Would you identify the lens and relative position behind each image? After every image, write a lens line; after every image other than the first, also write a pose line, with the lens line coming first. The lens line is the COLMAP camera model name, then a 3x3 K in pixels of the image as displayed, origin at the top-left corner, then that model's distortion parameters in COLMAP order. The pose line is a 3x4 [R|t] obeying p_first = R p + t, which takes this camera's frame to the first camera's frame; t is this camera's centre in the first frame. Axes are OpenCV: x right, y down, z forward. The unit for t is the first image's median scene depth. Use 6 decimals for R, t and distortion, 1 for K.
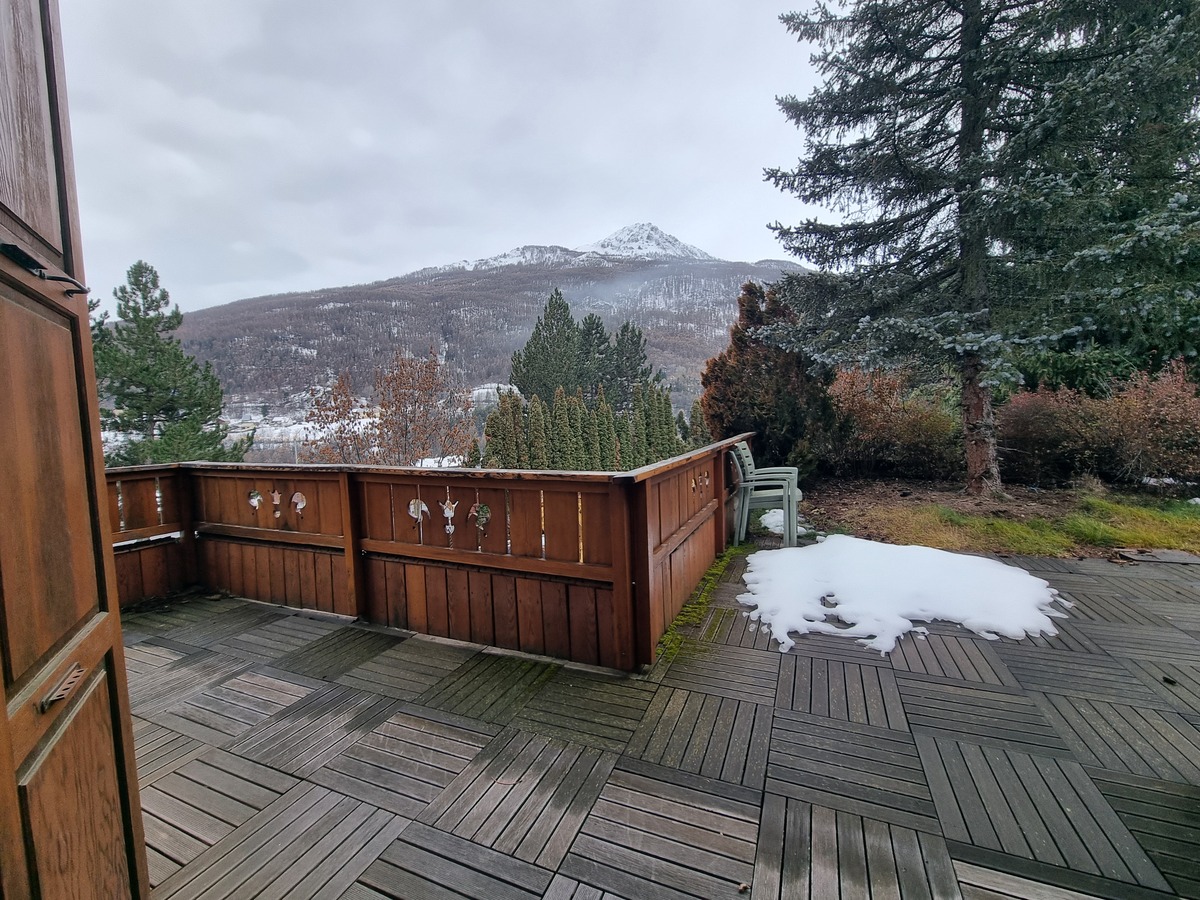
lens RADIAL K [[494.6, 0, 602.4], [0, 494.6, 448.8], [0, 0, 1]] dist [-0.005051, -0.000220]
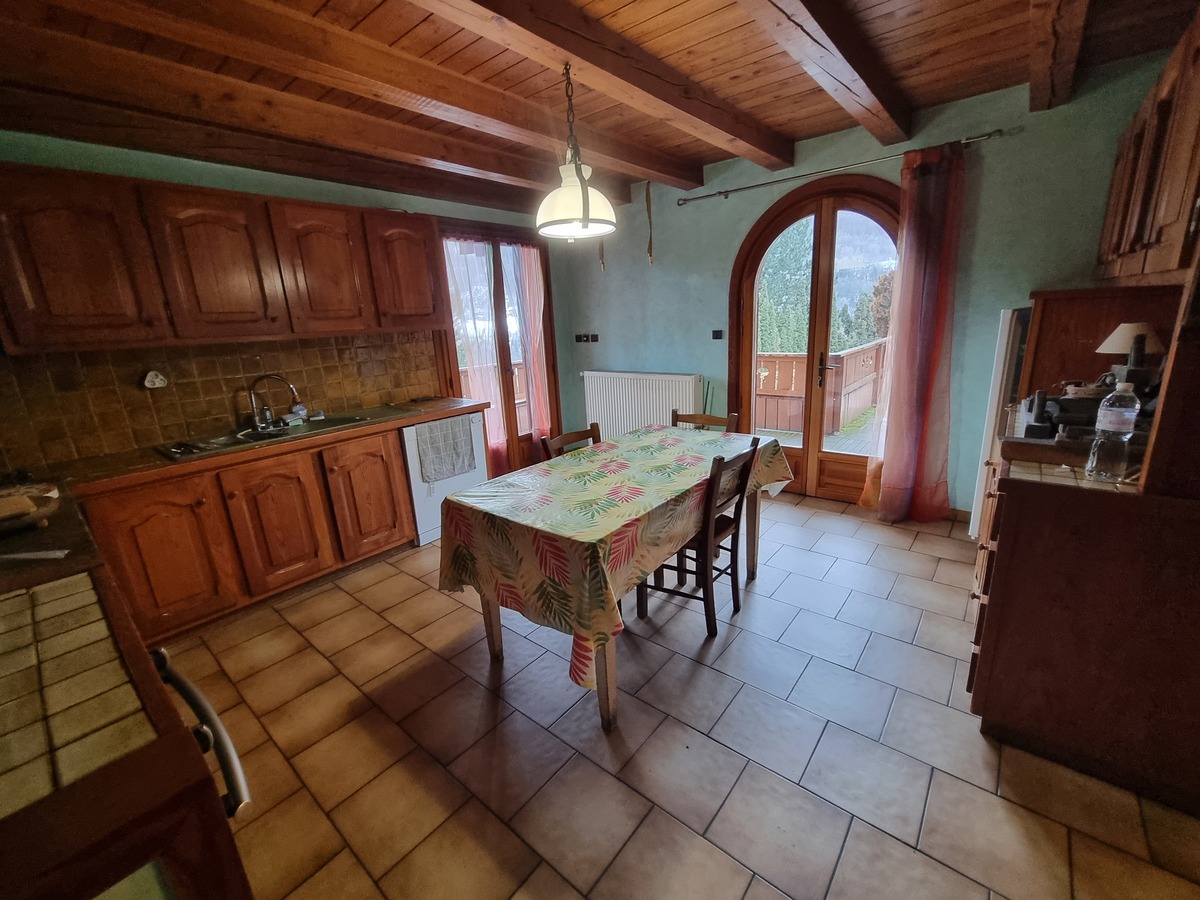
lens RADIAL K [[494.6, 0, 600.7], [0, 494.6, 449.8], [0, 0, 1]] dist [-0.005051, -0.000220]
pose [[0.960426, 0.053748, -0.273300, -0.029590], [0.004653, 0.977973, 0.208682, 0.000321], [0.278496, -0.201695, 0.939020, -0.135672]]
